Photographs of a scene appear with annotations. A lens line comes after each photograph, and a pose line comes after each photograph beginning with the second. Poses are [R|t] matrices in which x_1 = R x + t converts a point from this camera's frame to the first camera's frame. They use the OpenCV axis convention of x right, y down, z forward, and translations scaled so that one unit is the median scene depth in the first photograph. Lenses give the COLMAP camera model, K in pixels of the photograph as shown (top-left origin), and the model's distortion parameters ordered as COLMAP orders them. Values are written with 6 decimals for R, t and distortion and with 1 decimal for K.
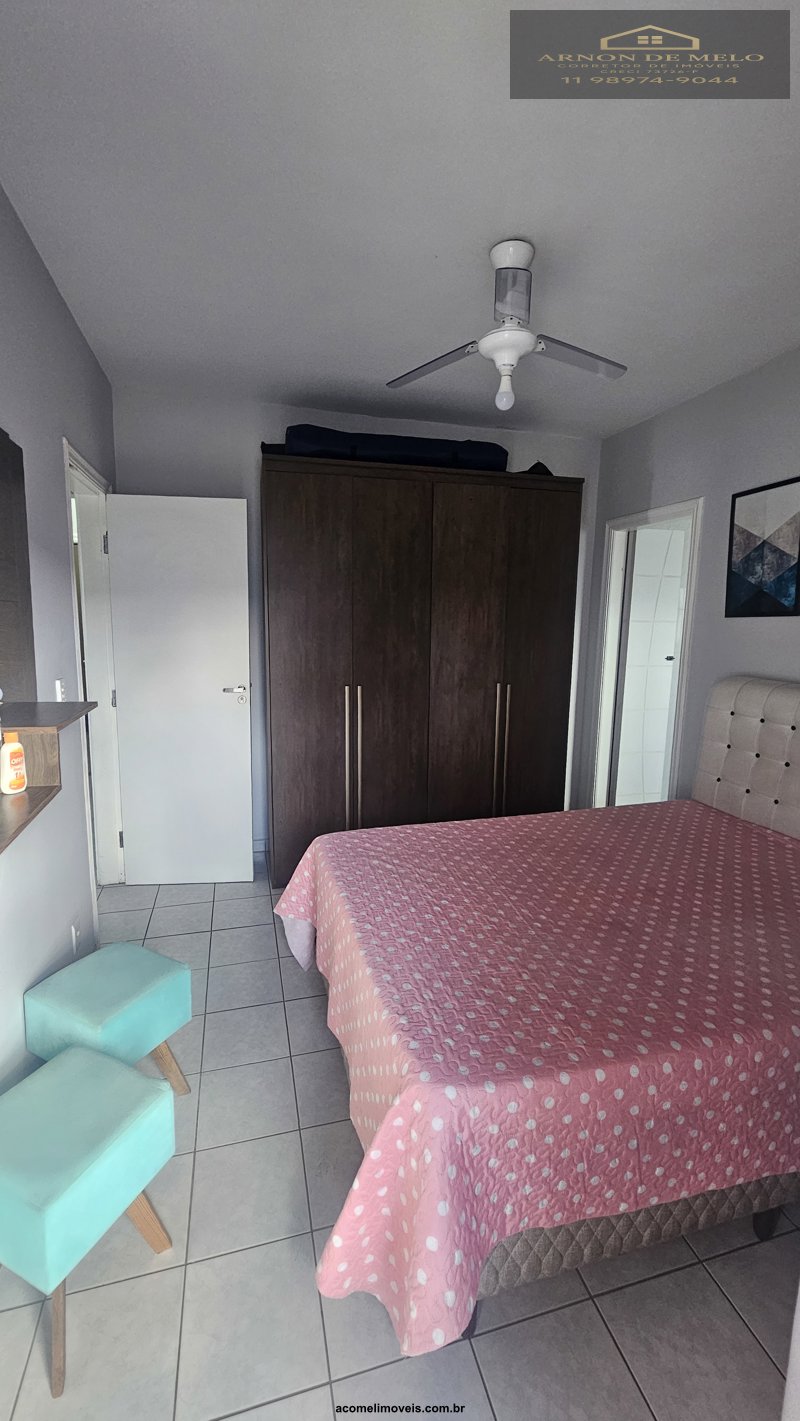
lens RADIAL K [[582.2, 0, 391.4], [0, 582.2, 700.1], [0, 0, 1]] dist [0.001652, 0.000546]
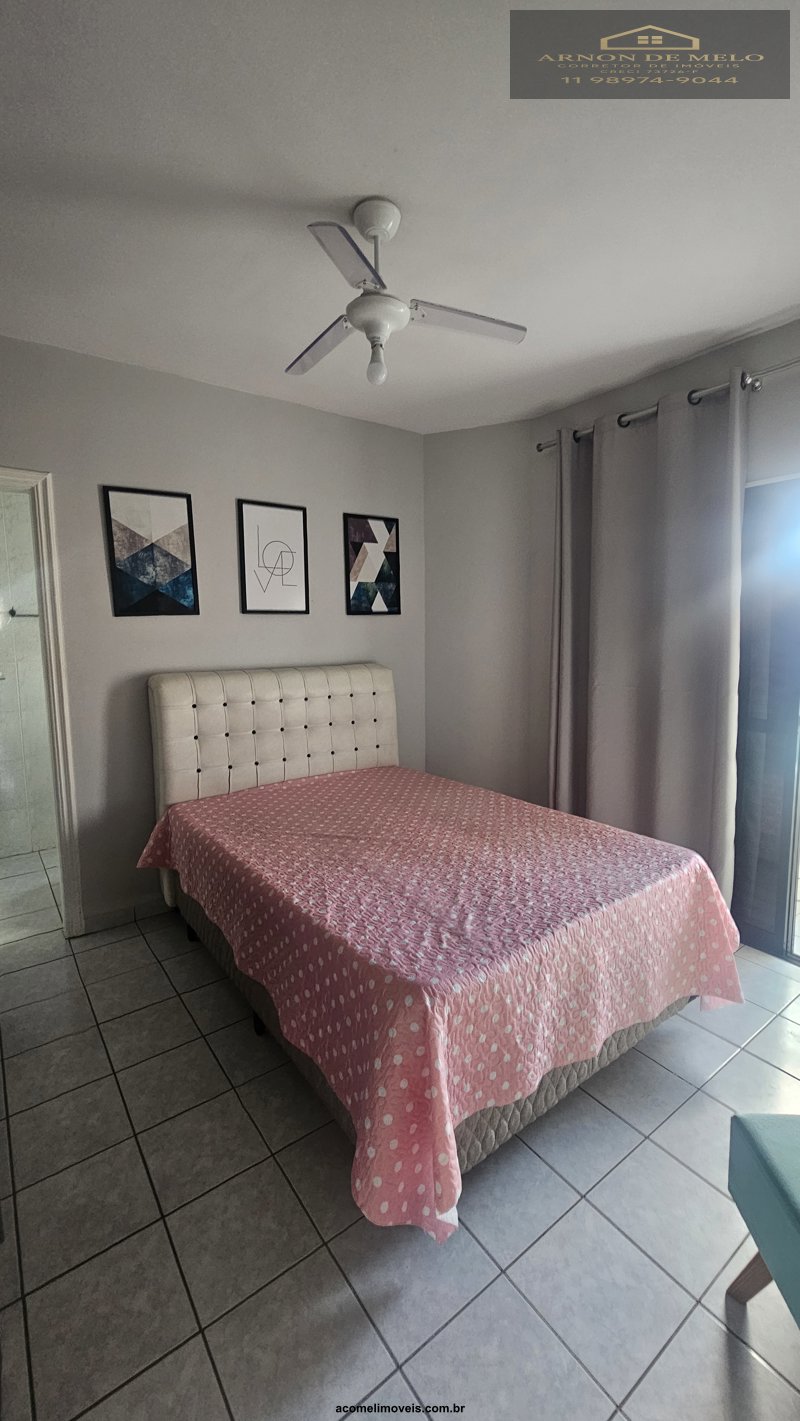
lens RADIAL K [[582.2, 0, 391.4], [0, 582.2, 700.1], [0, 0, 1]] dist [0.001652, 0.000546]
pose [[-0.362887, -0.128424, 0.922941, -0.524125], [0.140747, 0.971540, 0.190526, -0.139667], [-0.921143, 0.199040, -0.334484, 1.018400]]
